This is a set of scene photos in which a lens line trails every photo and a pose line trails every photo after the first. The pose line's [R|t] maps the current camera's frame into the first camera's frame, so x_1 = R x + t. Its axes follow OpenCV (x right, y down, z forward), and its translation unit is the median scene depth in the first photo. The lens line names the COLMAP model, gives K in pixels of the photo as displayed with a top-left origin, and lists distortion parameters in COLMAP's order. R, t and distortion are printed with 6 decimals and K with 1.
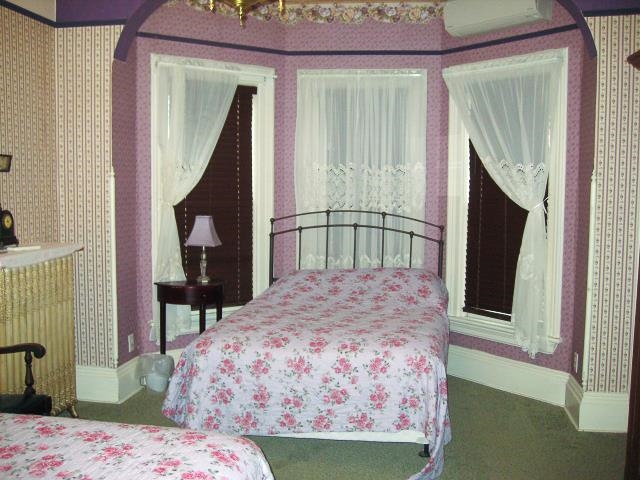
lens RADIAL K [[673.4, 0, 321.2], [0, 673.4, 242.1], [0, 0, 1]] dist [-0.092038, 0.000000]
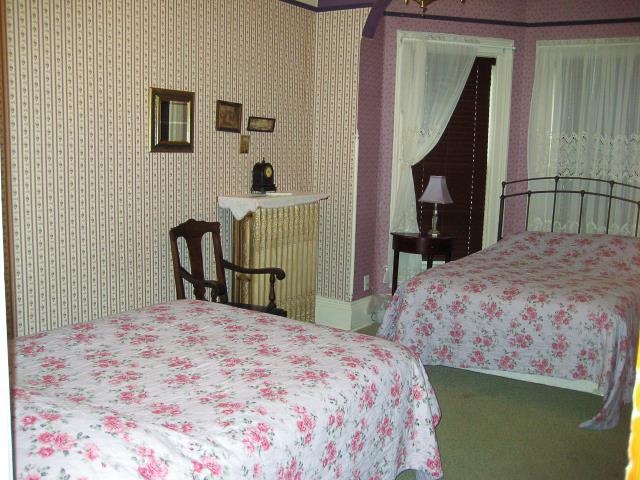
lens RADIAL K [[673.4, 0, 317.4], [0, 673.4, 239.7], [0, 0, 1]] dist [-0.092038, 0.000000]
pose [[0.909572, 0.077640, -0.408228, 0.117572], [-0.058996, 0.996567, 0.058086, 0.014787], [0.411337, -0.028749, 0.911030, -0.107782]]
